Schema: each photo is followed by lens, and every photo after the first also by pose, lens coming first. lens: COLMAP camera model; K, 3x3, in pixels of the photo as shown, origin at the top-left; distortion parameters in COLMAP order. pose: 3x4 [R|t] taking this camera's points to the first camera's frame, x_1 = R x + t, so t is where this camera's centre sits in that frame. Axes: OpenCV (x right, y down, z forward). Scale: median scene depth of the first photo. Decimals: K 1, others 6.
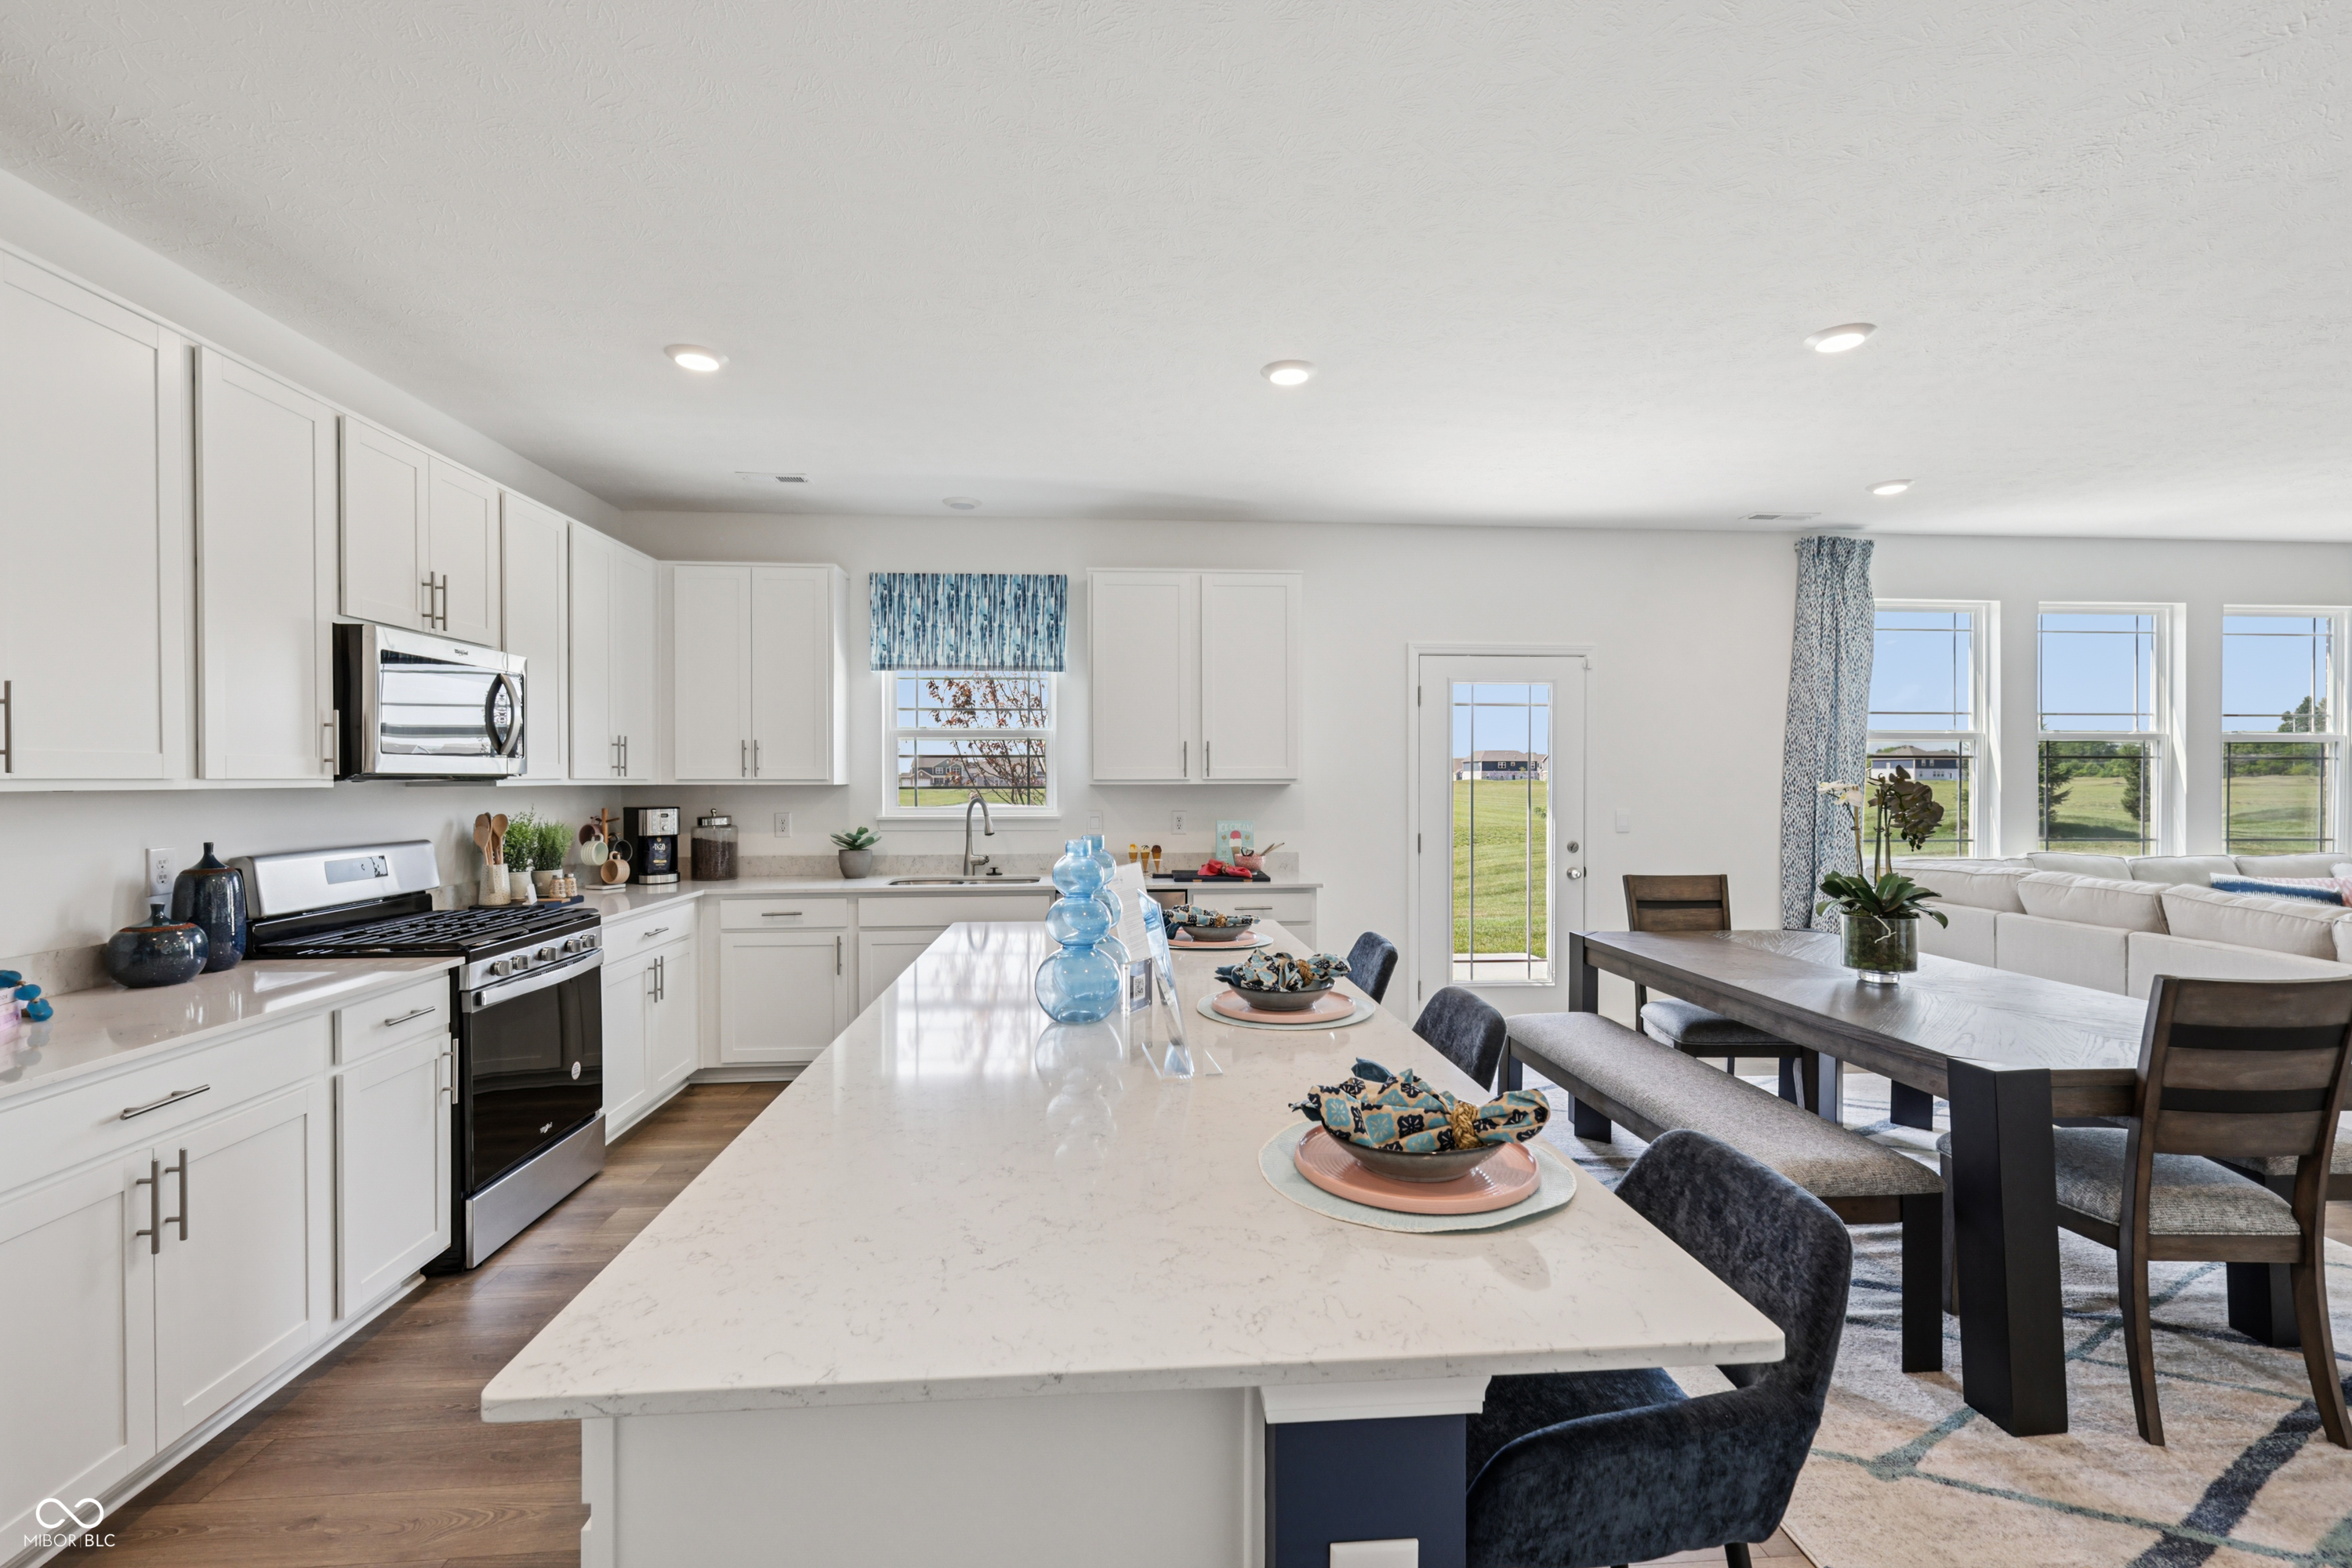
lens RADIAL K [[1028.3, 0, 1176.0], [0, 1028.3, 784.0], [0, 0, 1]] dist [-0.002180, -0.000230]
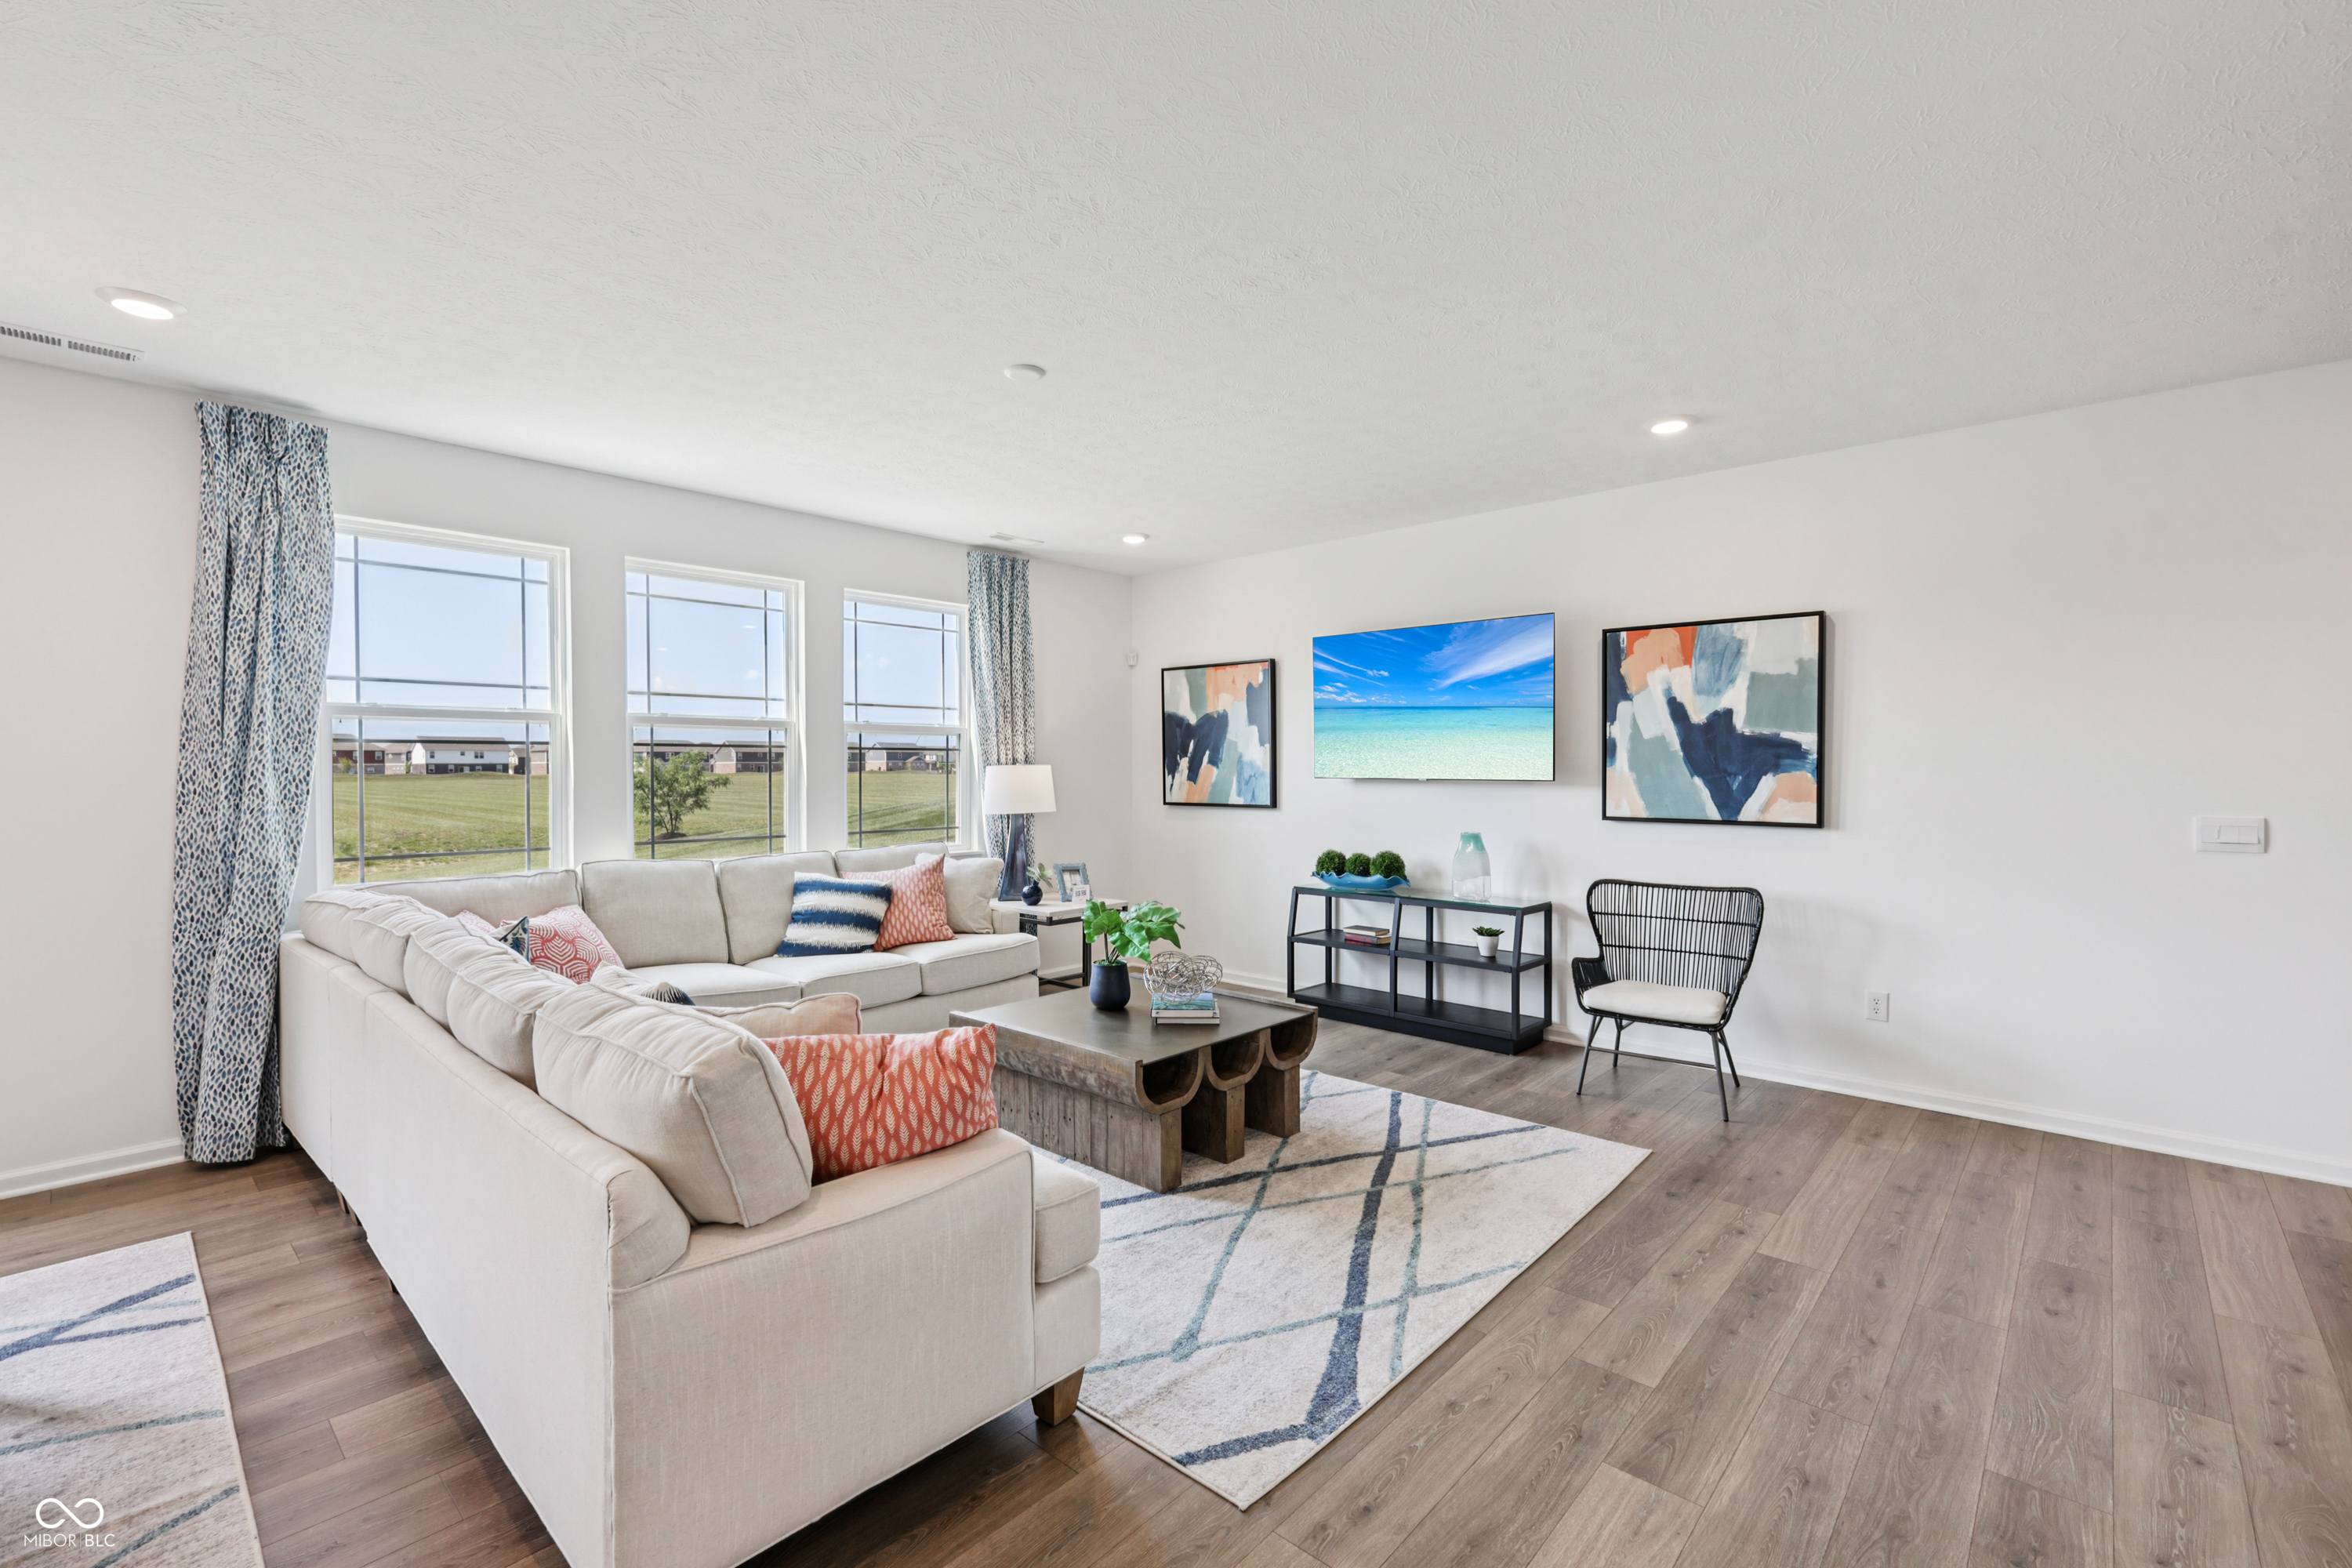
lens RADIAL K [[1028.3, 0, 1176.0], [0, 1028.3, 784.0], [0, 0, 1]] dist [-0.002180, -0.000230]
pose [[0.729694, -0.010007, 0.683701, 0.652170], [0.002721, 0.999927, 0.011732, -0.003860], [-0.683769, -0.006700, 0.729668, 0.109048]]
